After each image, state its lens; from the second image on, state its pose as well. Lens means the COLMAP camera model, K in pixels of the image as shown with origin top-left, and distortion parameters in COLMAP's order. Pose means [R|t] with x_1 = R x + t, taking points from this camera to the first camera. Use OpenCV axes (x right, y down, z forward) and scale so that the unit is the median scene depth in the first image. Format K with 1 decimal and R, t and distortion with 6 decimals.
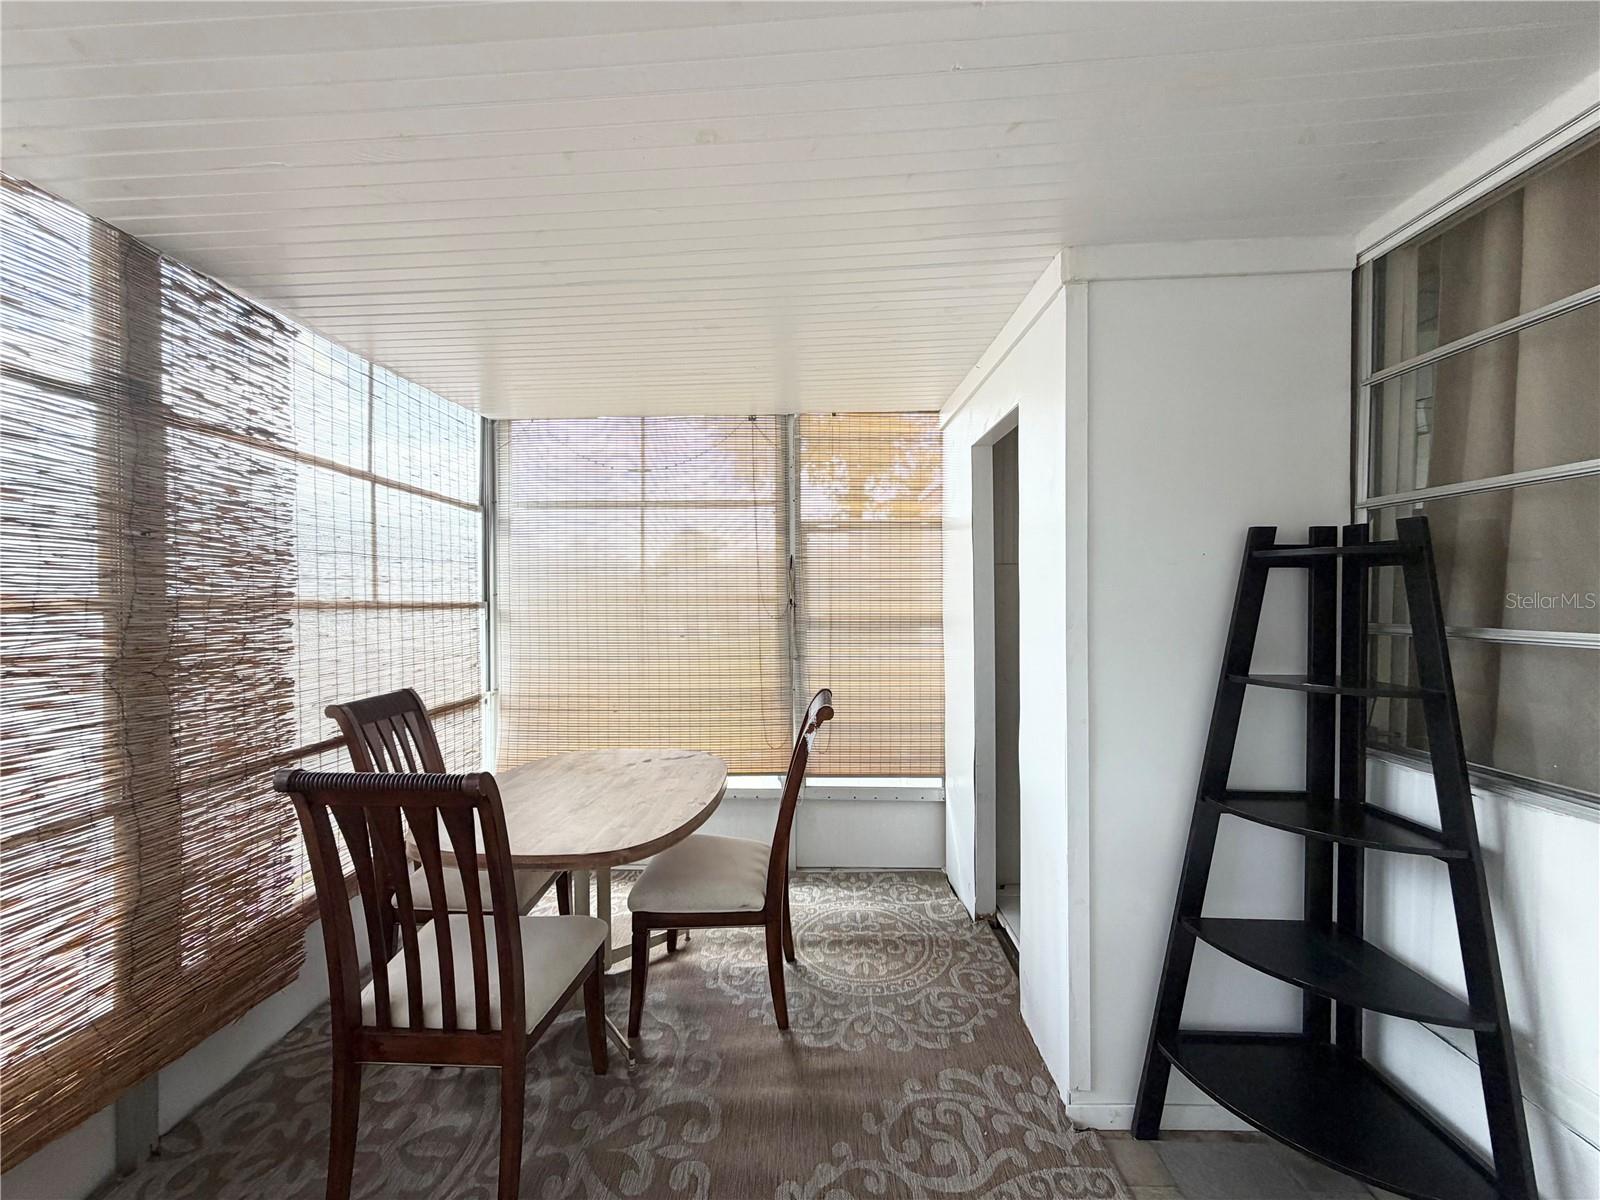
lens RADIAL K [[639.9, 0, 794.9], [0, 639.9, 601.4], [0, 0, 1]] dist [-0.000351, 0.000044]
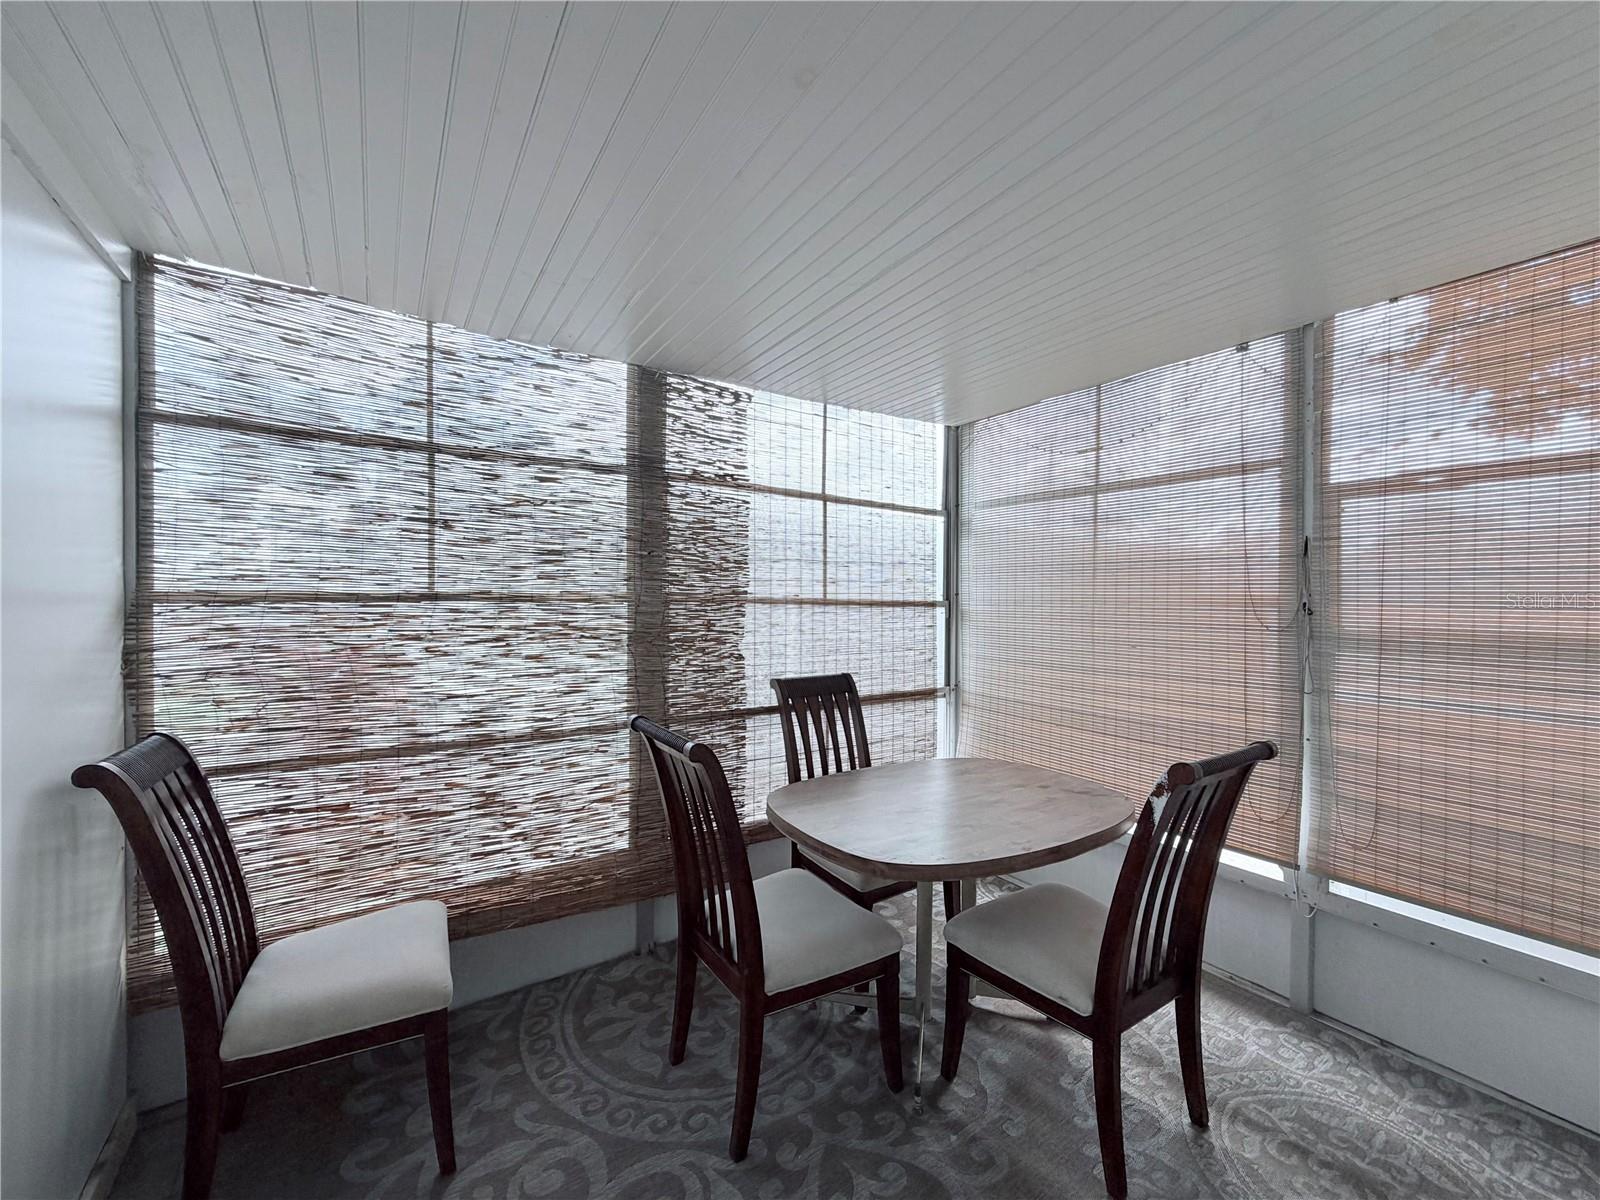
lens RADIAL K [[639.9, 0, 794.9], [0, 639.9, 601.4], [0, 0, 1]] dist [-0.000351, 0.000044]
pose [[0.581719, 0.013297, -0.813281, 0.331176], [-0.014484, 0.999877, 0.005988, -0.001570], [0.813261, 0.008296, 0.581840, 0.268216]]
